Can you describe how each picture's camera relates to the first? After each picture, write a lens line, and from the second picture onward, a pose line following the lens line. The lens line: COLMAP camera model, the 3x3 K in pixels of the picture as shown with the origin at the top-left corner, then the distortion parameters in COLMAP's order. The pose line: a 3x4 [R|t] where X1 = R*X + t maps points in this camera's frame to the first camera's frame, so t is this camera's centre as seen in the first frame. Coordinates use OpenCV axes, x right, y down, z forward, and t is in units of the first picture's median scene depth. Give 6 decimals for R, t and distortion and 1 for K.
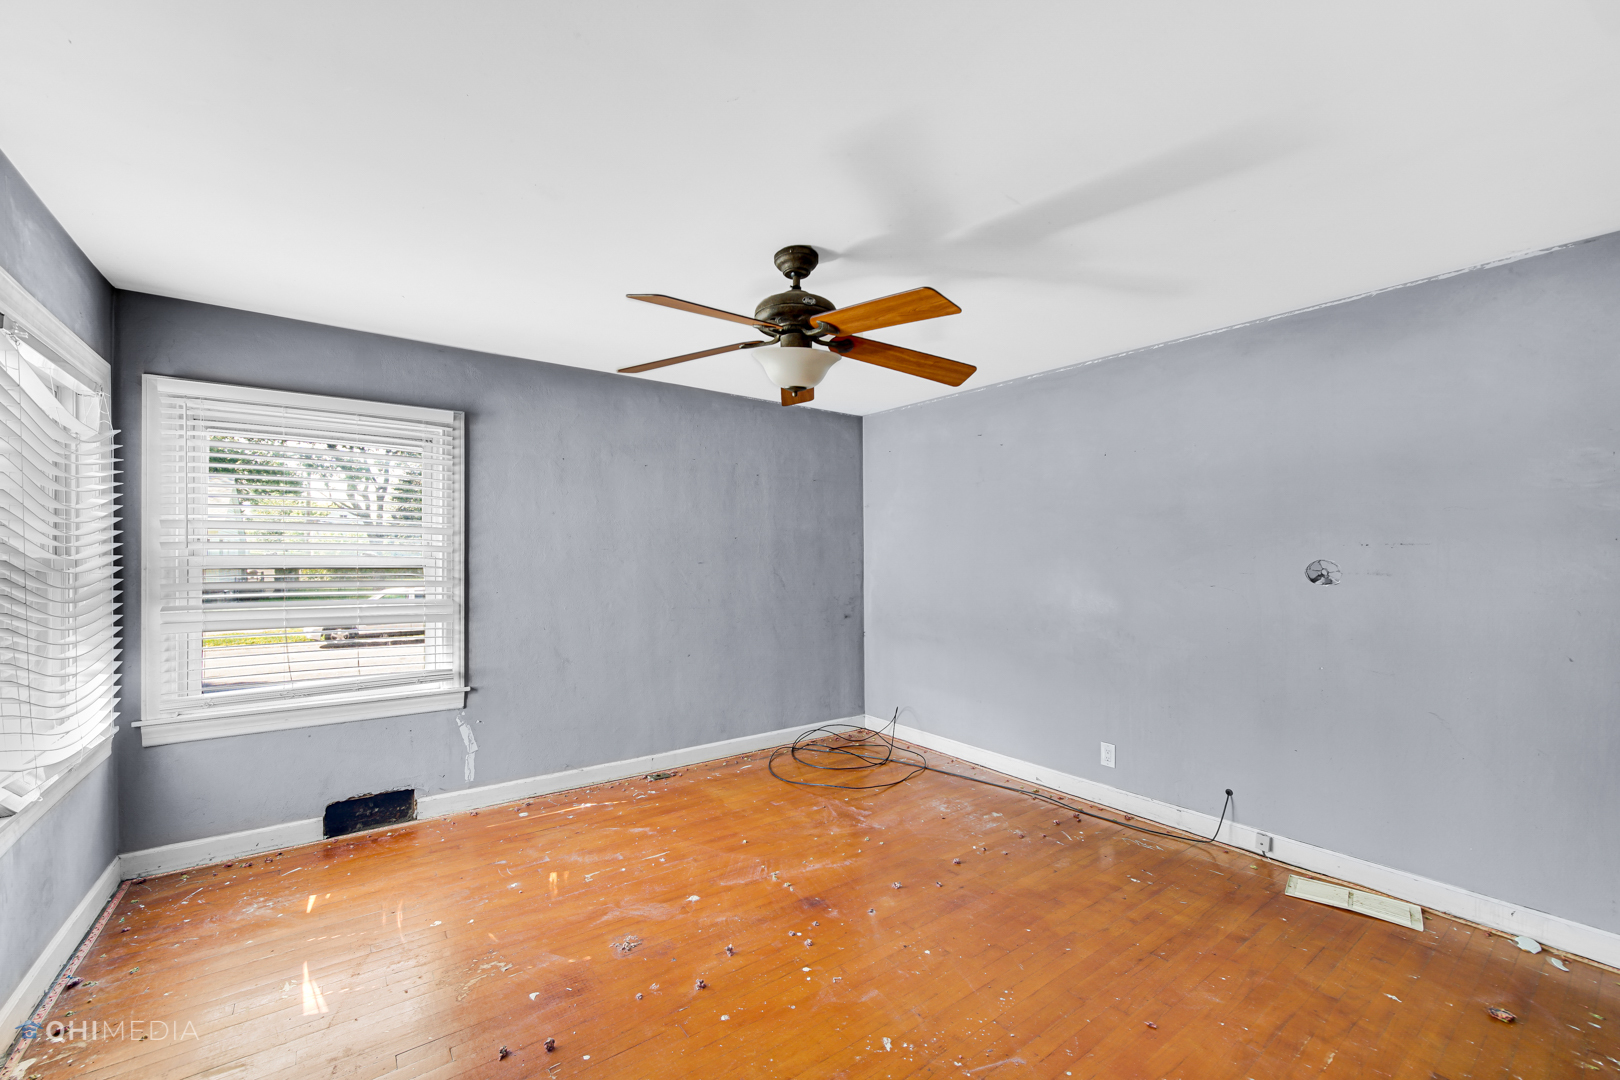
lens RADIAL K [[648.3, 0, 808.0], [0, 648.3, 547.3], [0, 0, 1]] dist [-0.002129, 0.000674]
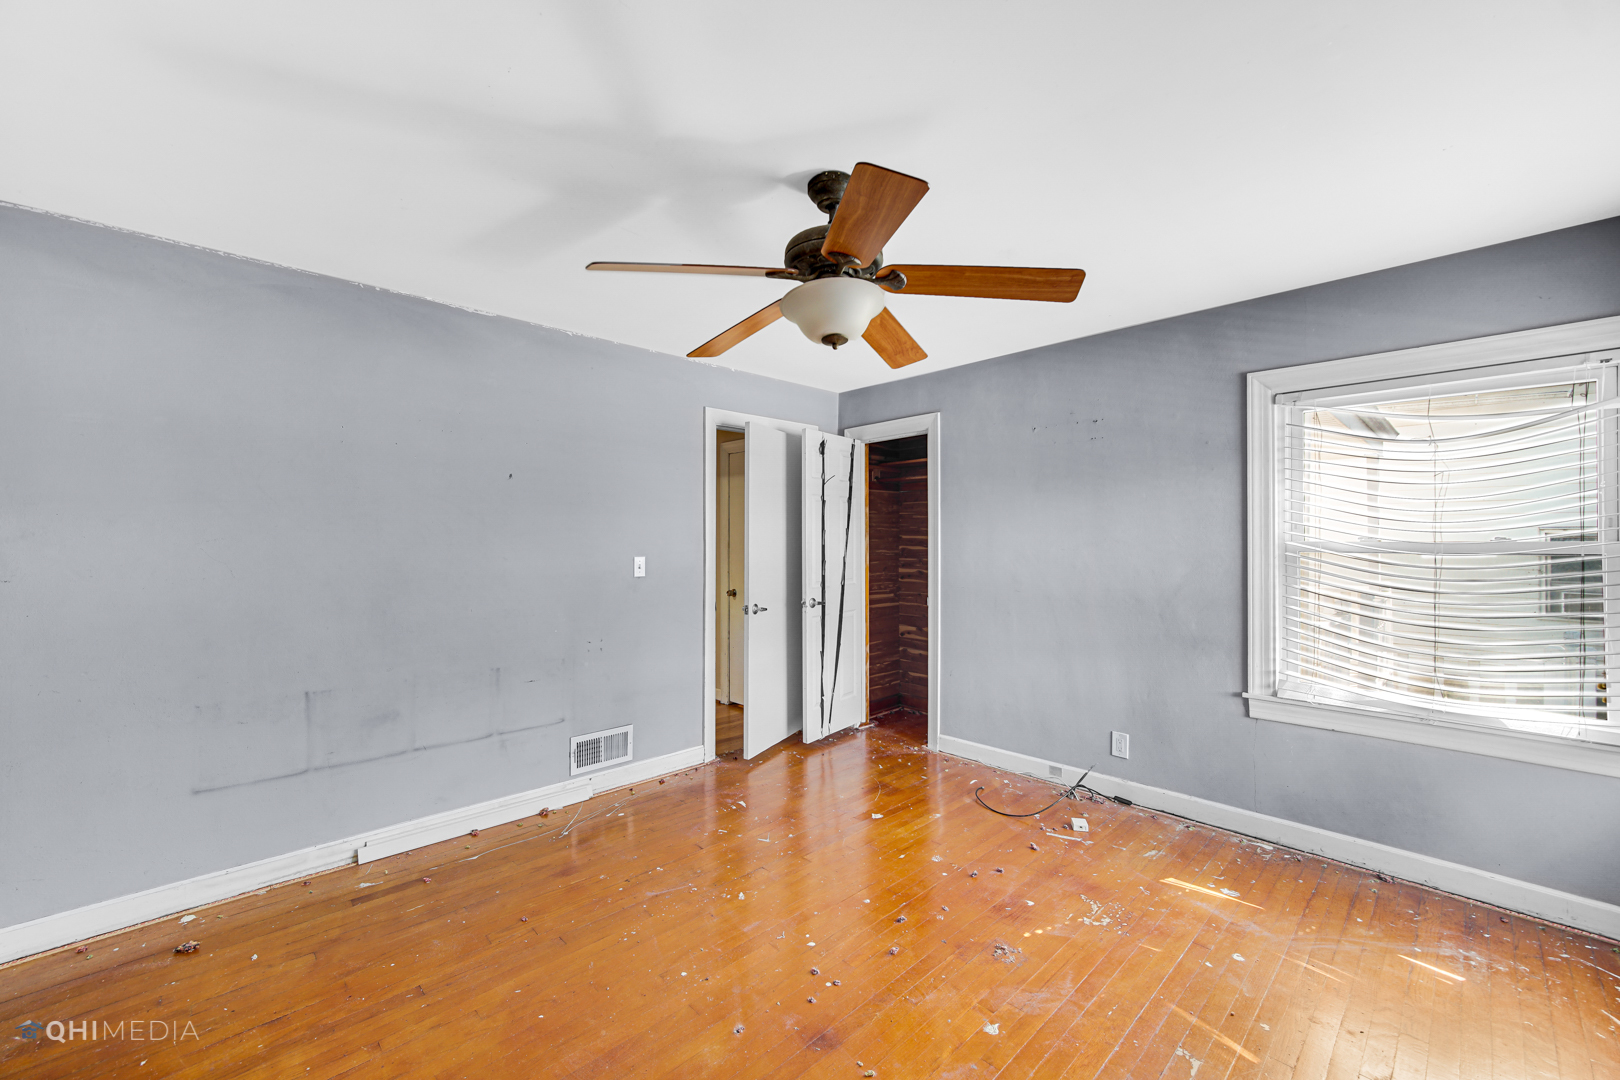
lens RADIAL K [[648.3, 0, 811.5], [0, 648.3, 539.1], [0, 0, 1]] dist [-0.002129, 0.000674]
pose [[-0.991705, -0.001687, -0.128520, 0.120391], [-0.000601, 0.999964, -0.008483, 0.020058], [0.128530, -0.008335, -0.991671, 1.869903]]
